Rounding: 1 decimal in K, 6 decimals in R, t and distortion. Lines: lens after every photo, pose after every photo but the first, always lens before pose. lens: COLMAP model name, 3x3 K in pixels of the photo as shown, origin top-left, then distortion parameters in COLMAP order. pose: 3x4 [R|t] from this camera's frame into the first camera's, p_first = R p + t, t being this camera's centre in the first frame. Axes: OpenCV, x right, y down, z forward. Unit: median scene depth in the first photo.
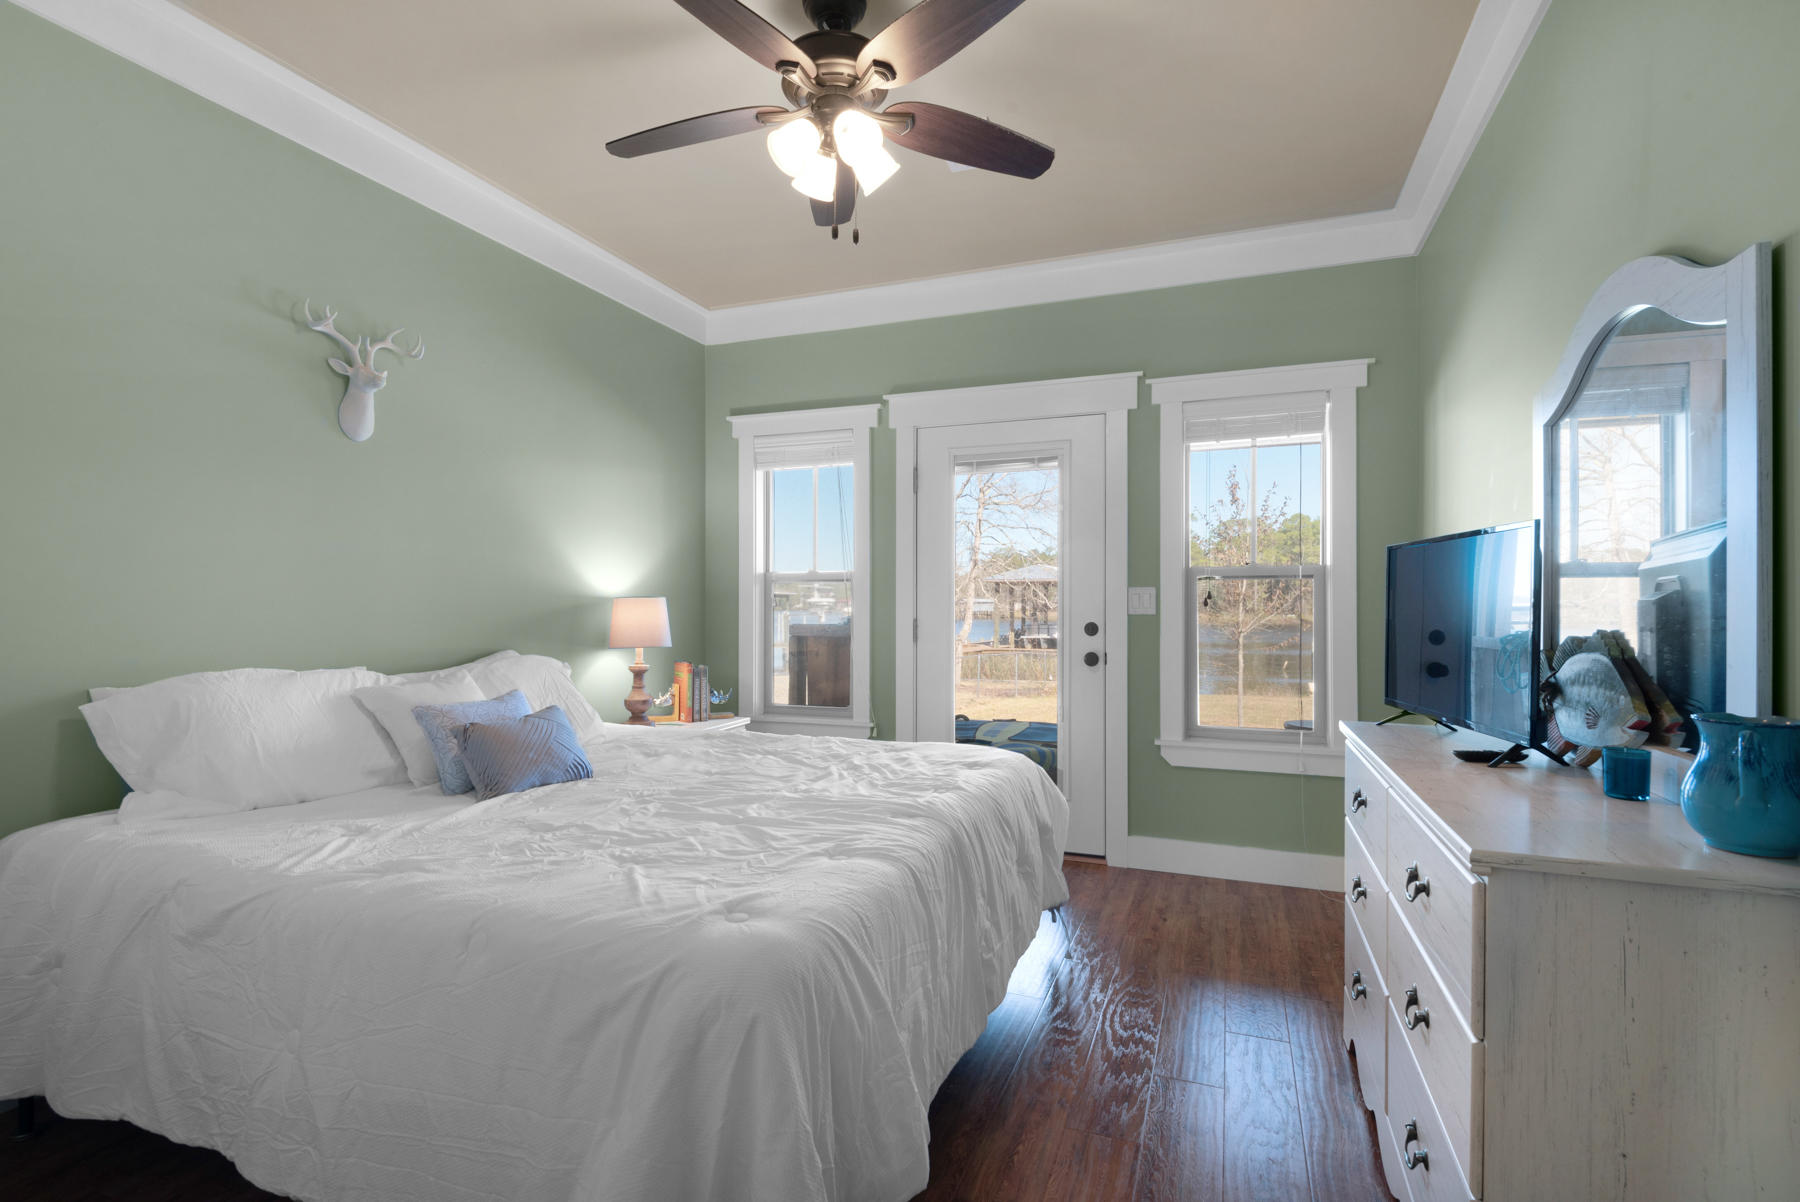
lens RADIAL K [[851.9, 0, 900.9], [0, 851.9, 606.3], [0, 0, 1]] dist [0.002412, -0.002066]
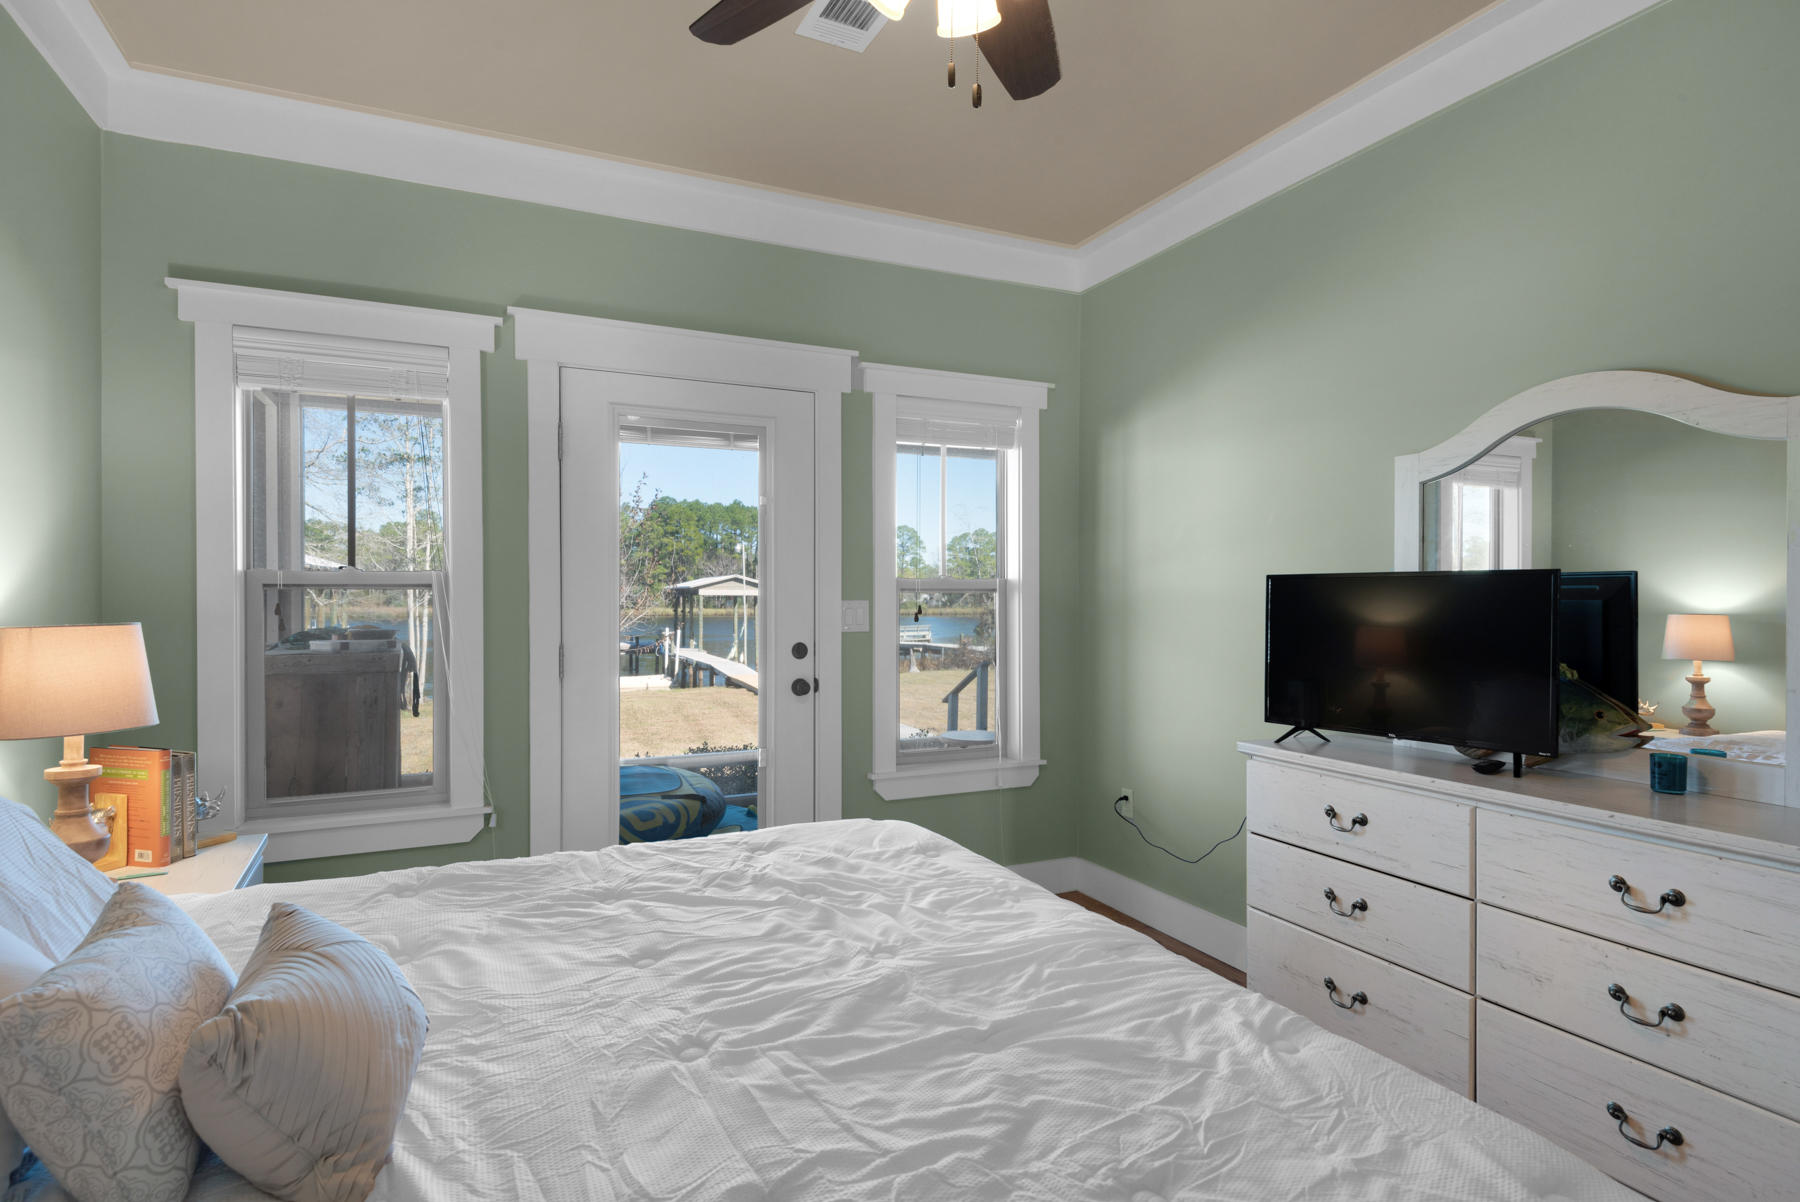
lens RADIAL K [[929.6, 0, 901.1], [0, 929.6, 600.1], [0, 0, 1]] dist [-0.002312, -0.009462]
pose [[0.685749, -0.005608, 0.727817, -0.370253], [-0.003248, 0.999937, 0.010765, -0.032654], [-0.727831, -0.009746, 0.685687, 0.314365]]
